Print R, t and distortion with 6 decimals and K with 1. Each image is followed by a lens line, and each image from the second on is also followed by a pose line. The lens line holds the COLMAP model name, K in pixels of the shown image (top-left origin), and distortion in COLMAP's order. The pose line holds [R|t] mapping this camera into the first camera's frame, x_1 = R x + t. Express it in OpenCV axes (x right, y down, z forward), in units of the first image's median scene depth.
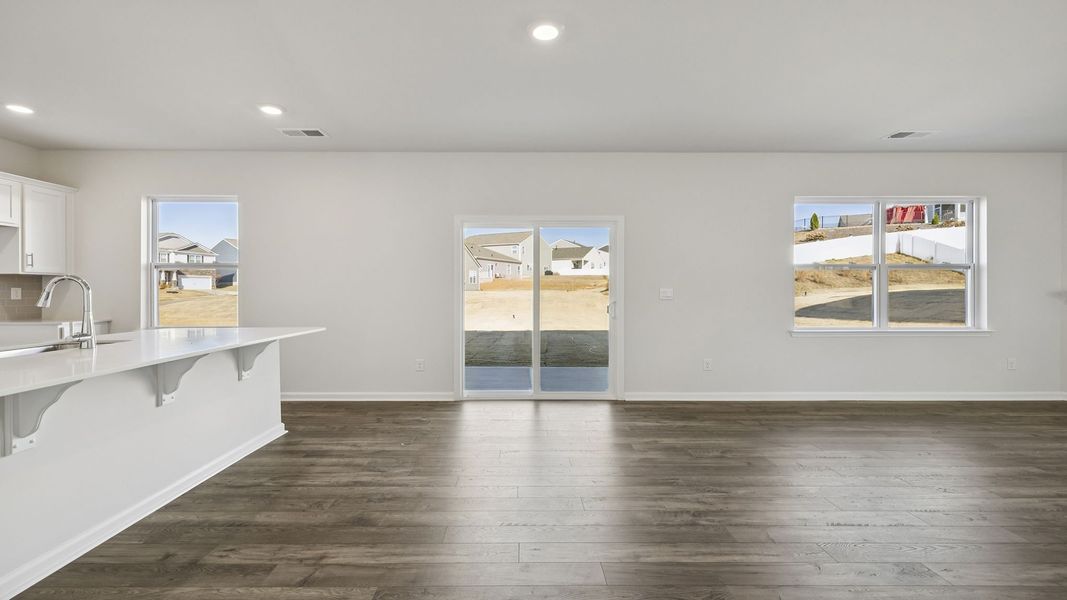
lens RADIAL K [[452.6, 0, 527.2], [0, 452.6, 290.7], [0, 0, 1]] dist [0.000962, 0.000190]
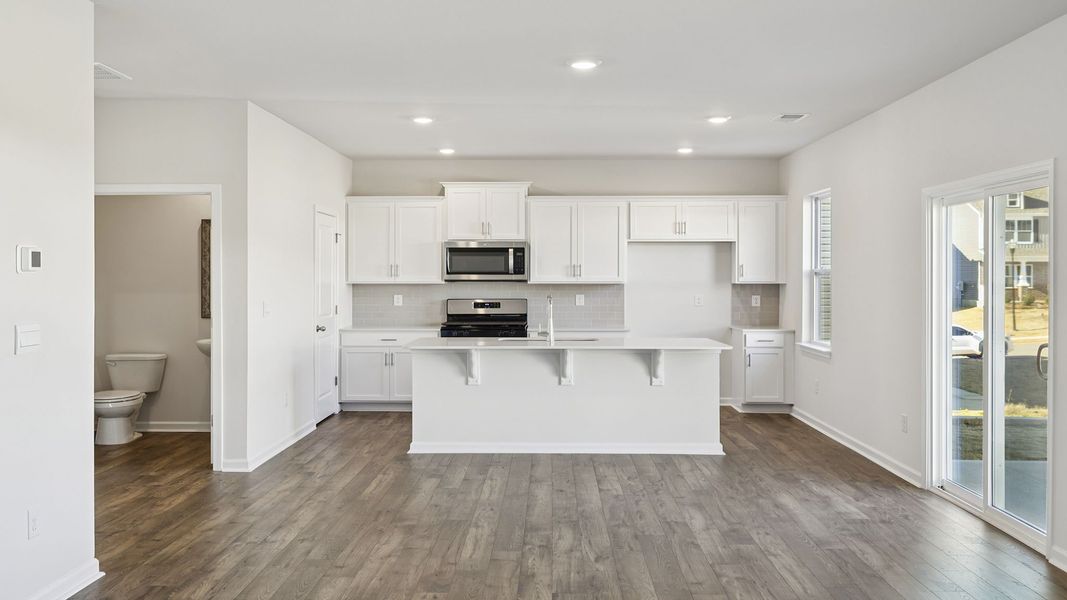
lens RADIAL K [[1048.9, 0, 526.5], [0, 1048.9, 281.2], [0, 0, 1]] dist [-0.000867, 0.007154]
pose [[-0.027434, 0.003551, -0.999617, 1.456899], [-0.001569, 0.999992, 0.003596, -0.051351], [0.999622, 0.001667, -0.027429, 0.559541]]
